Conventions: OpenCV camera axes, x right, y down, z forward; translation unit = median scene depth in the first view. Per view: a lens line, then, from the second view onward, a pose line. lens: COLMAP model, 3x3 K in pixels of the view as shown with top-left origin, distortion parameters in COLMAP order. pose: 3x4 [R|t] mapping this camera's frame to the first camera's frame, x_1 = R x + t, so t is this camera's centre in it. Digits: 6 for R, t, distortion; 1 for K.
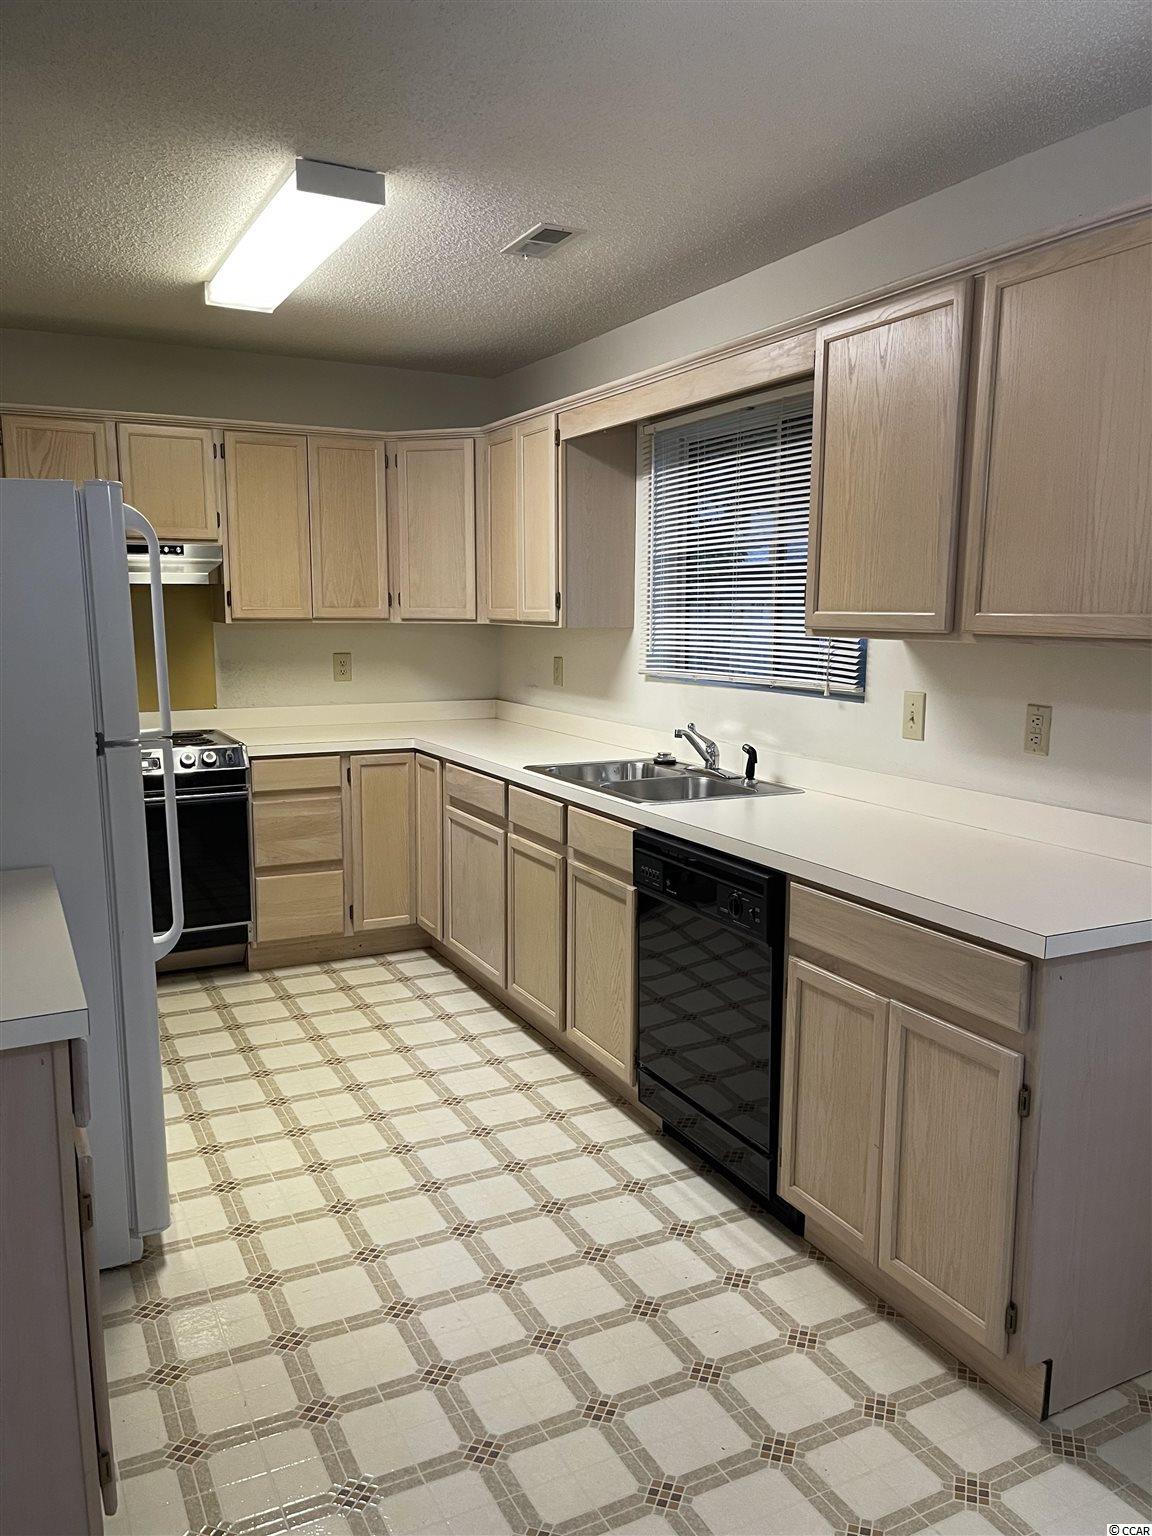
lens RADIAL K [[1167.2, 0, 587.4], [0, 1167.2, 772.0], [0, 0, 1]] dist [0.046485, -0.007970]
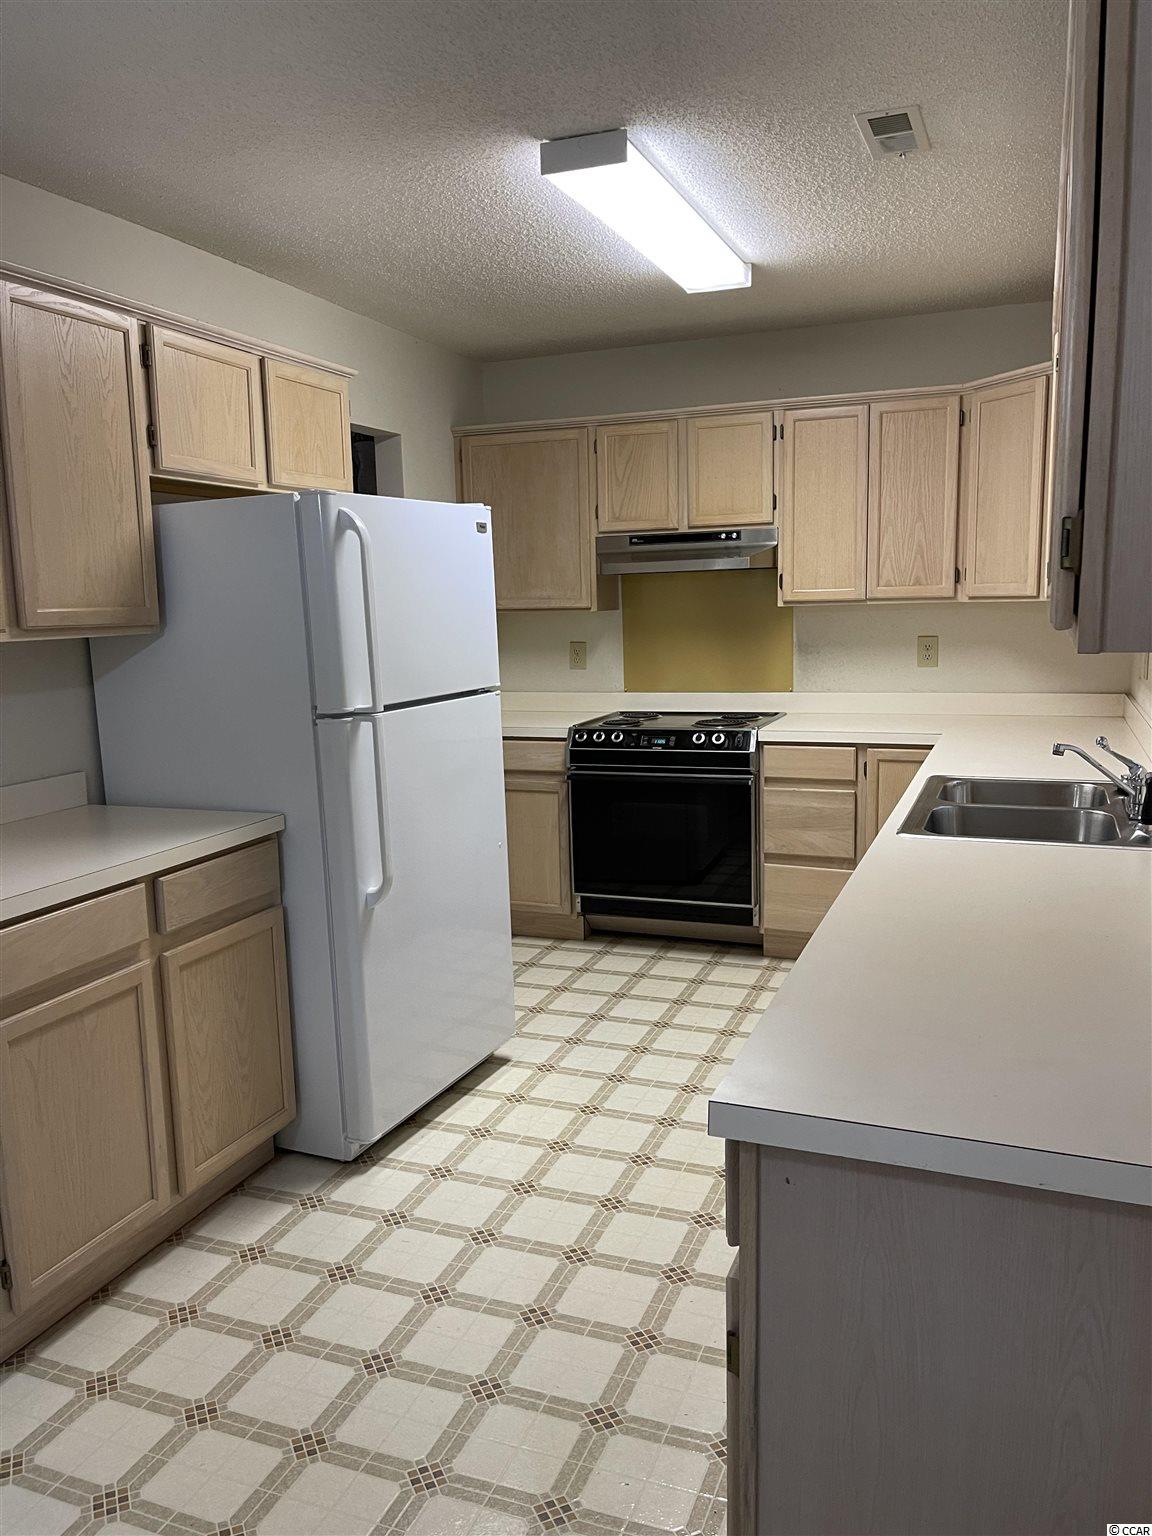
lens RADIAL K [[1167.2, 0, 582.7], [0, 1167.2, 776.5], [0, 0, 1]] dist [0.046485, -0.007970]
pose [[0.668497, 0.097162, -0.737341, 0.335136], [-0.079297, 0.995090, 0.059233, -0.029274], [0.739476, 0.018872, 0.672919, 0.217562]]
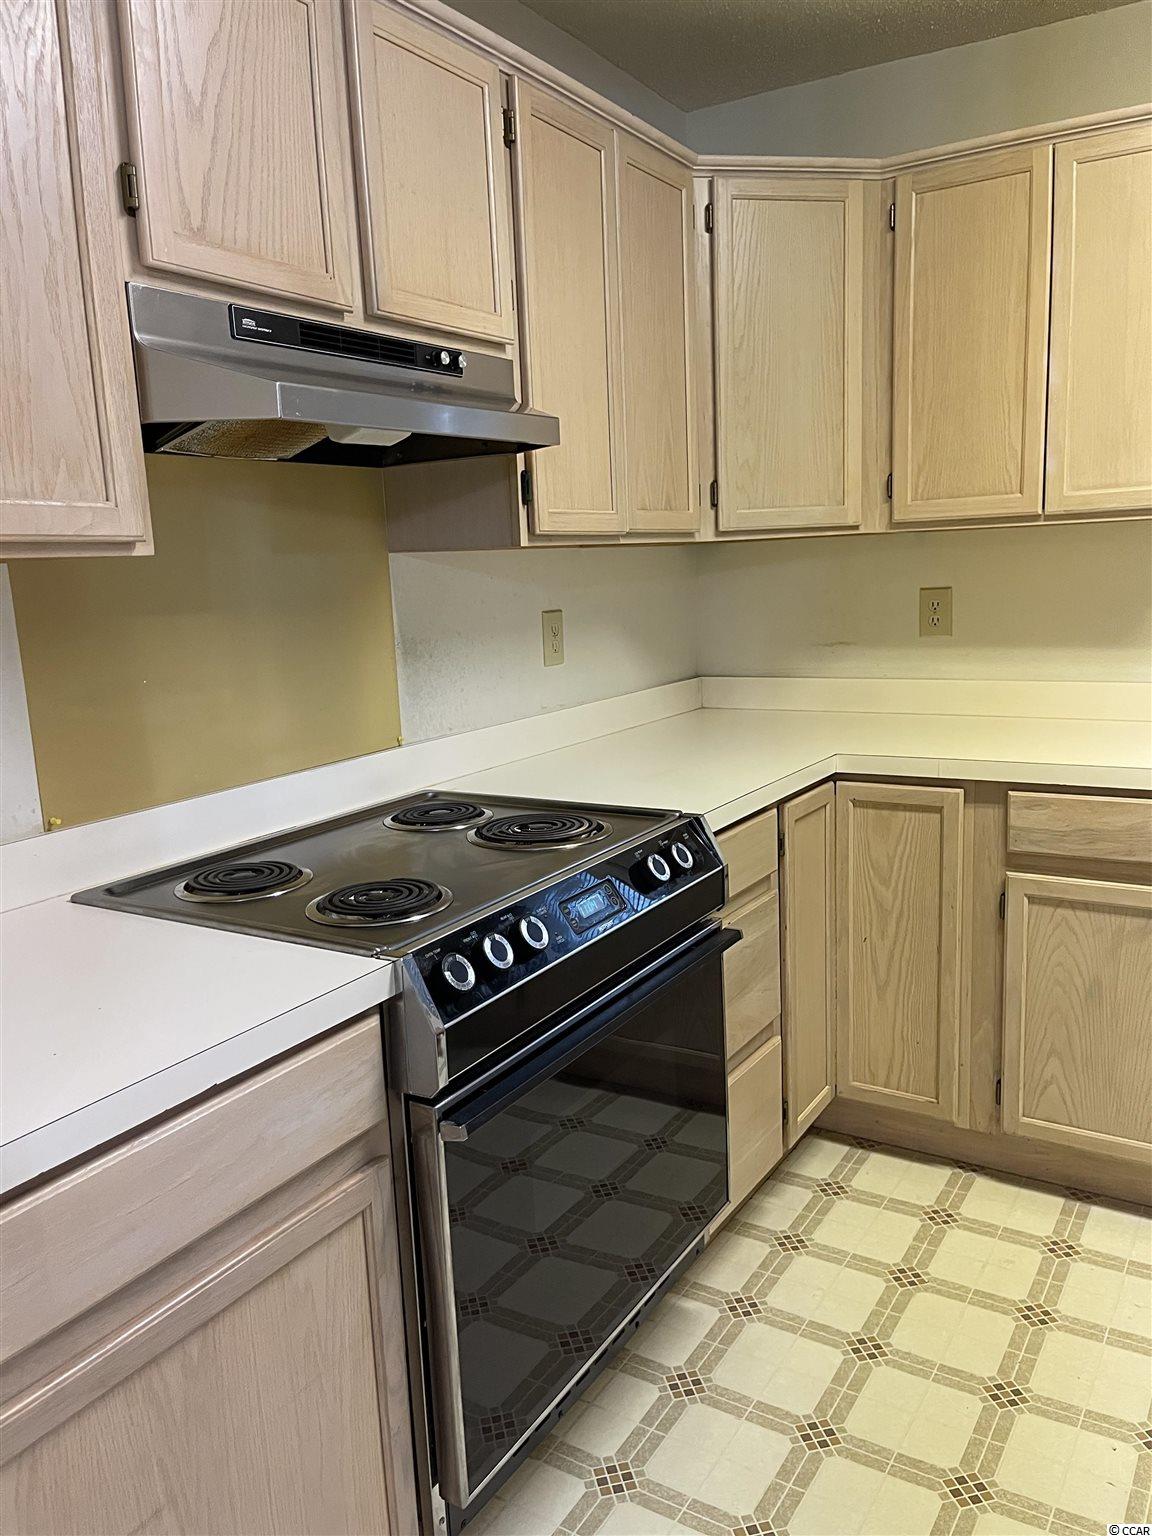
lens RADIAL K [[1167.2, 0, 575.6], [0, 1167.2, 774.4], [0, 0, 1]] dist [0.046485, -0.007970]
pose [[0.857221, -0.128575, 0.498639, -0.532190], [0.115447, 0.991663, 0.057234, -0.066365], [-0.501841, 0.008504, 0.864918, 0.629169]]
